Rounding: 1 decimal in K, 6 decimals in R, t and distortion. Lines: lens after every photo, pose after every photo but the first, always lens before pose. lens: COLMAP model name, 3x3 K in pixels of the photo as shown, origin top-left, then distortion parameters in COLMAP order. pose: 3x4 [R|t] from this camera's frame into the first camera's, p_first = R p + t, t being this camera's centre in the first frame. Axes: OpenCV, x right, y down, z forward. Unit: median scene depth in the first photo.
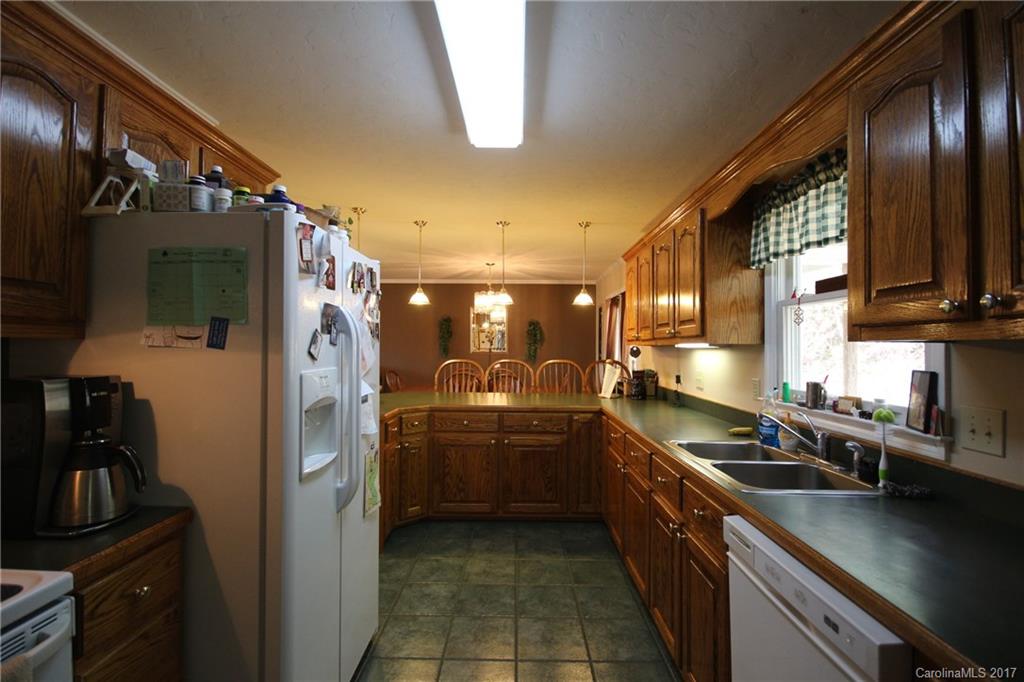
lens RADIAL K [[471.8, 0, 512.0], [0, 471.8, 341.0], [0, 0, 1]] dist [-0.008349, -0.000410]
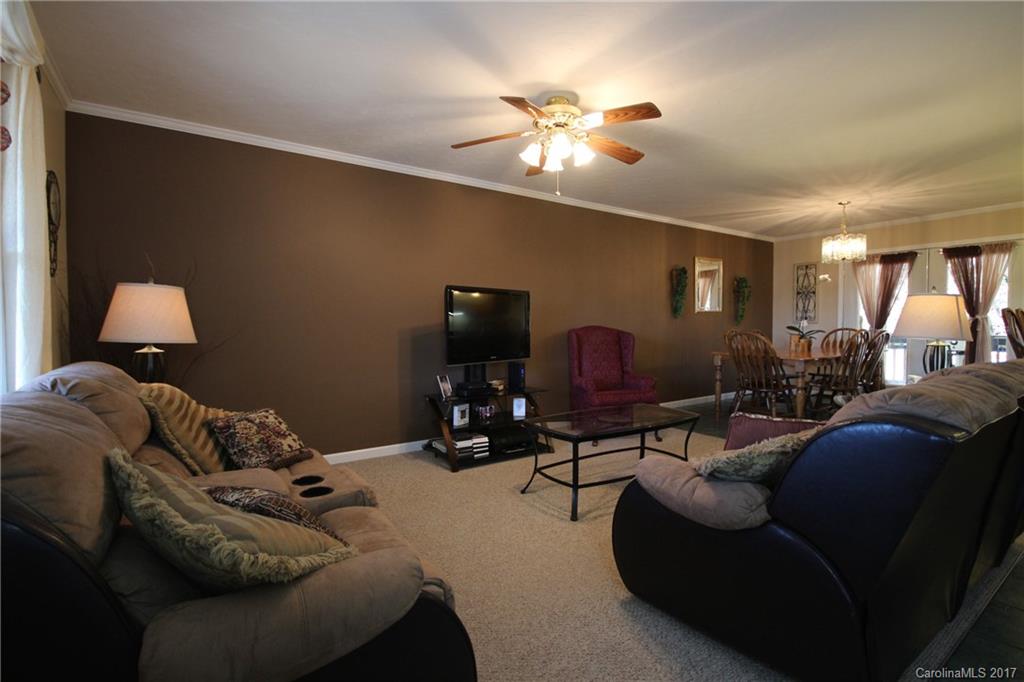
lens RADIAL K [[471.8, 0, 512.0], [0, 471.8, 341.0], [0, 0, 1]] dist [-0.008349, -0.000410]
pose [[0.817608, -0.033630, 0.574792, -1.756885], [0.010150, 0.998980, 0.044010, 0.073248], [-0.575686, -0.030149, 0.817115, 1.087498]]
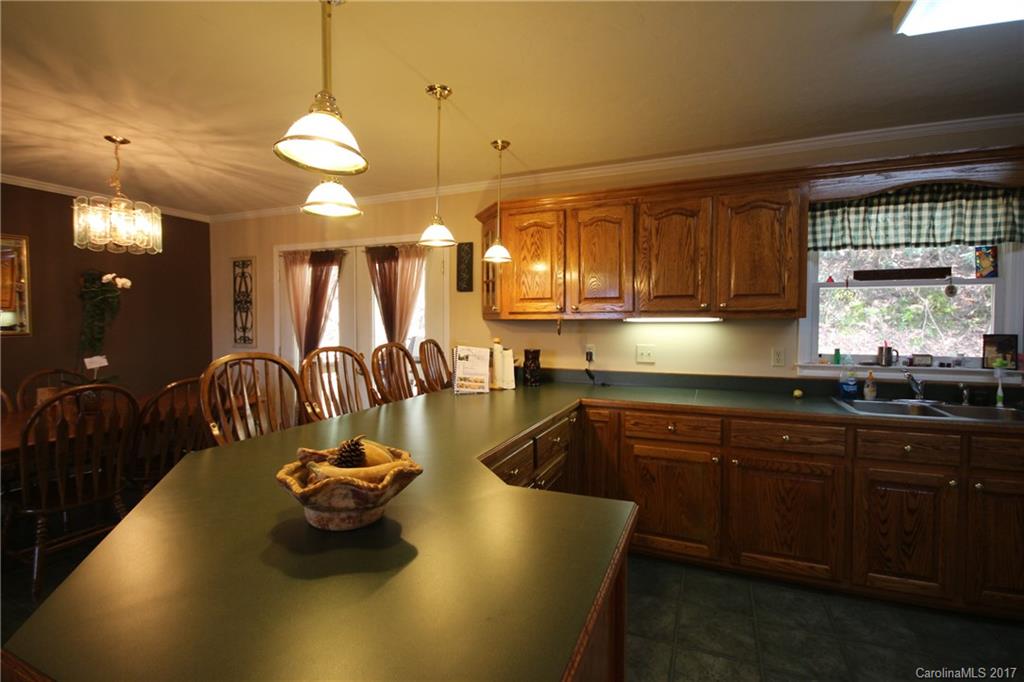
lens RADIAL K [[471.8, 0, 512.0], [0, 471.8, 341.0], [0, 0, 1]] dist [-0.008349, -0.000410]
pose [[0.377387, -0.045628, 0.924931, -0.553233], [-0.007245, 0.998609, 0.052218, 0.005294], [-0.926027, -0.026407, 0.376531, 0.809100]]
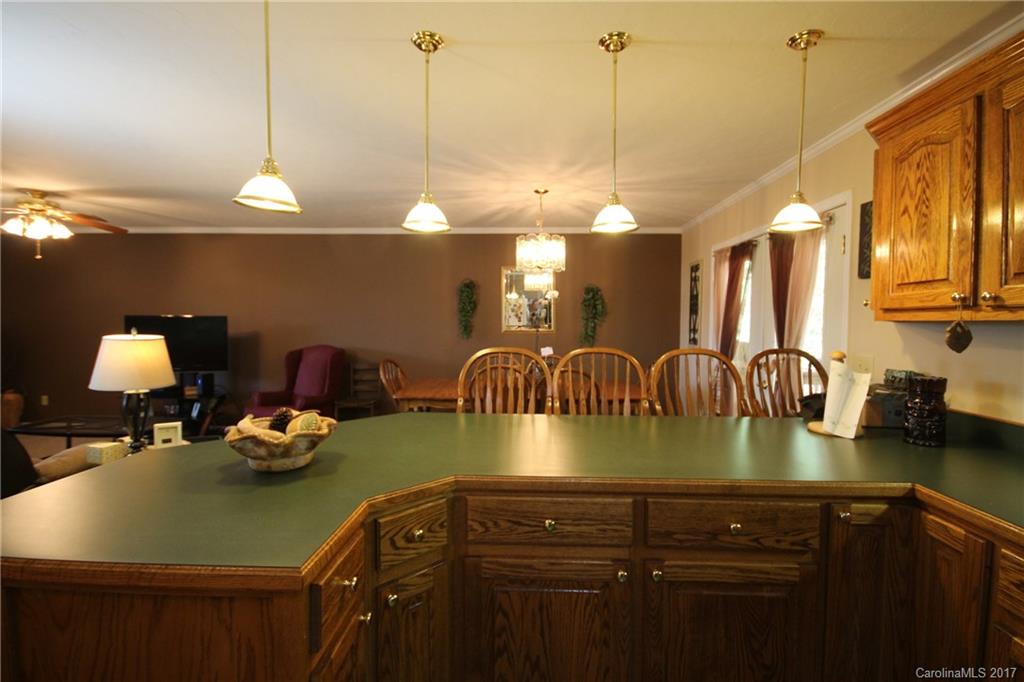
lens RADIAL K [[471.8, 0, 512.0], [0, 471.8, 341.0], [0, 0, 1]] dist [-0.008349, -0.000410]
pose [[0.999683, -0.000533, -0.025155, -0.117240], [0.001797, 0.998735, 0.050245, 0.006103], [0.025096, -0.050274, 0.998420, 0.621609]]
